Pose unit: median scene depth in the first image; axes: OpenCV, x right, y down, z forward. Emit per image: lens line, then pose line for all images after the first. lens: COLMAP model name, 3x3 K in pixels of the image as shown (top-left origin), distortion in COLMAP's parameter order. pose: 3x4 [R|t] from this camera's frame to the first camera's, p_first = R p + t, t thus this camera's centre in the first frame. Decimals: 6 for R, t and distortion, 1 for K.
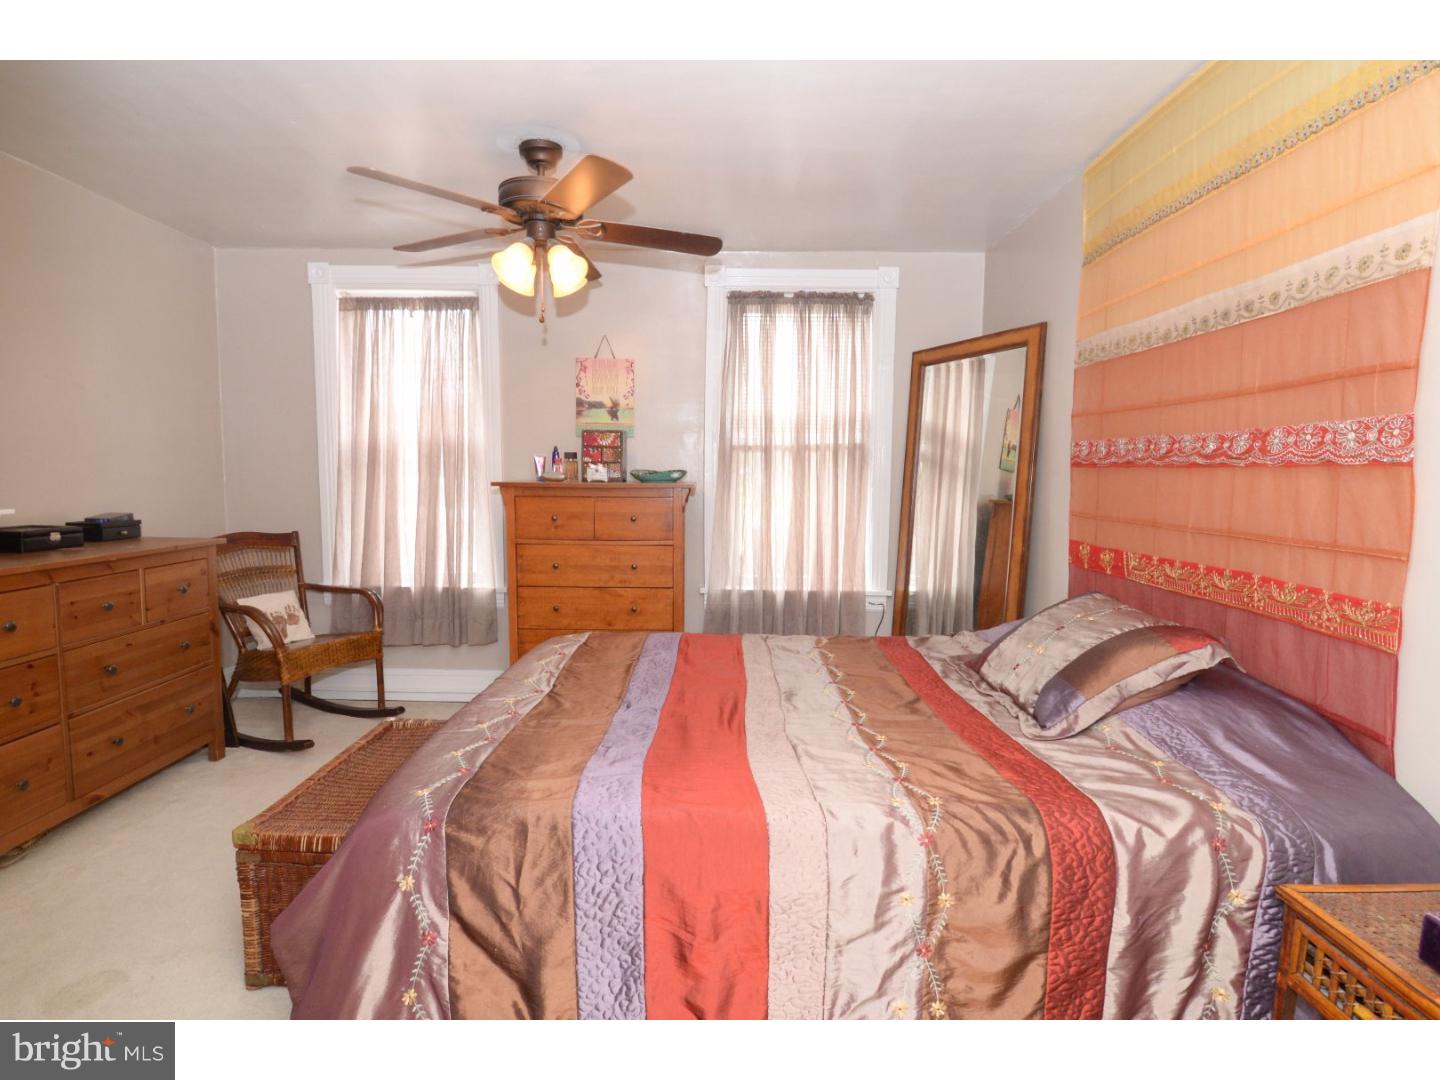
lens RADIAL K [[689.3, 0, 716.8], [0, 689.3, 538.5], [0, 0, 1]] dist [-0.002339, -0.014376]
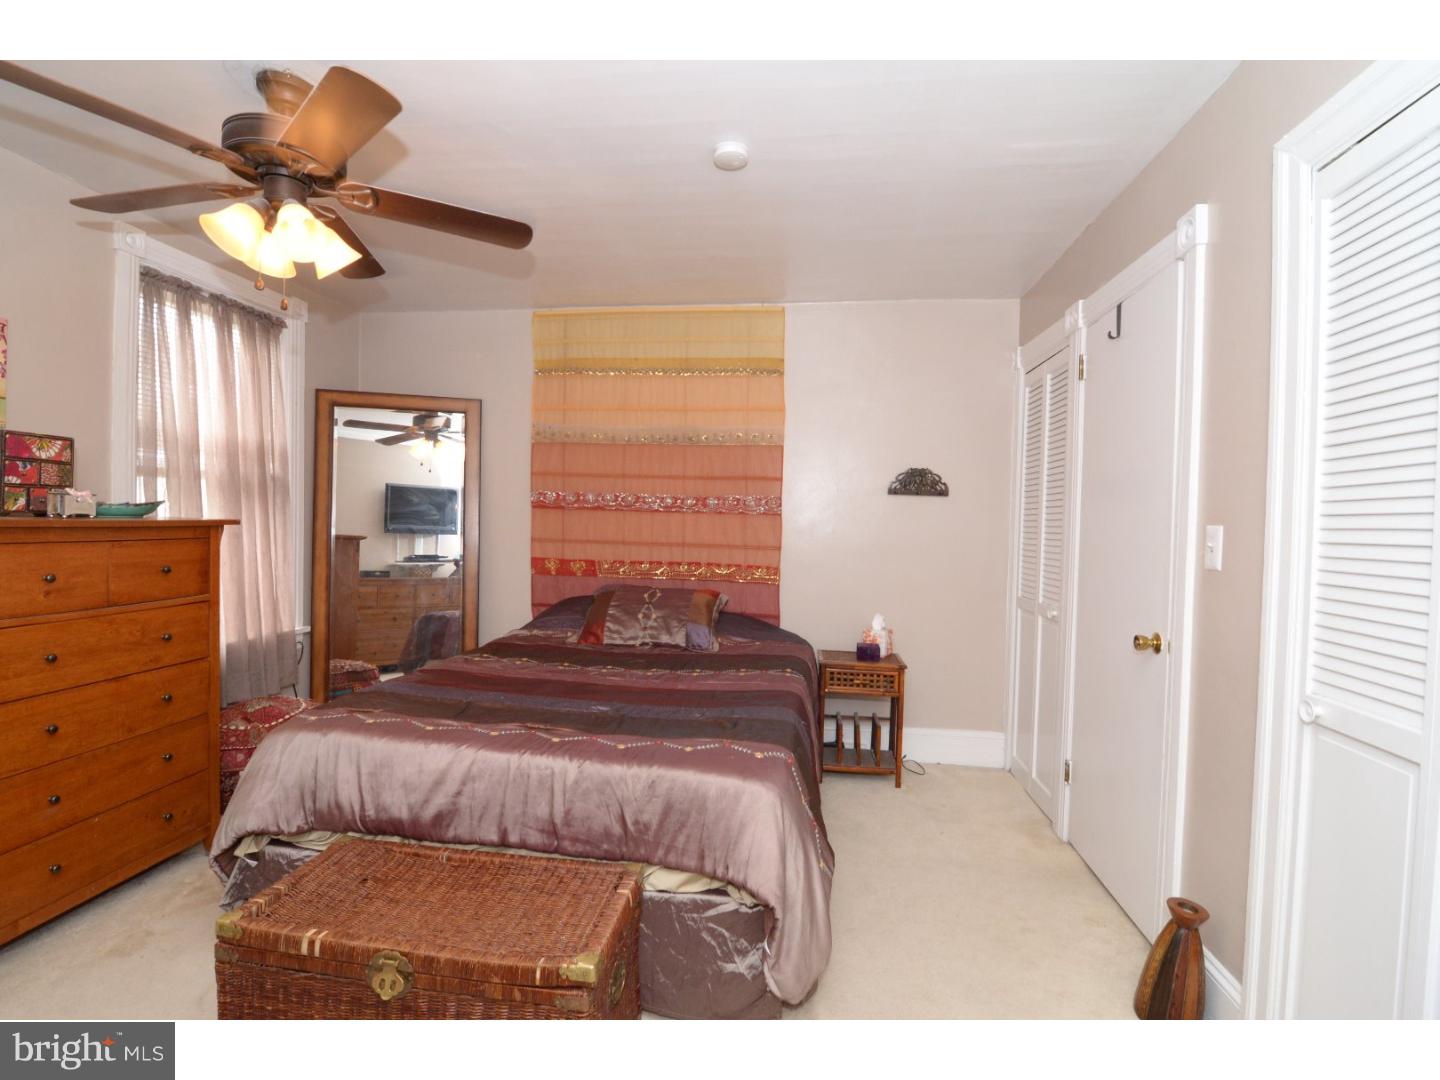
lens RADIAL K [[689.3, 0, 716.8], [0, 689.3, 538.5], [0, 0, 1]] dist [-0.002339, -0.014376]
pose [[0.162318, -0.029859, 0.986287, -0.946486], [0.070567, 0.997334, 0.018580, -0.041298], [-0.984212, 0.066584, 0.163993, 0.408988]]
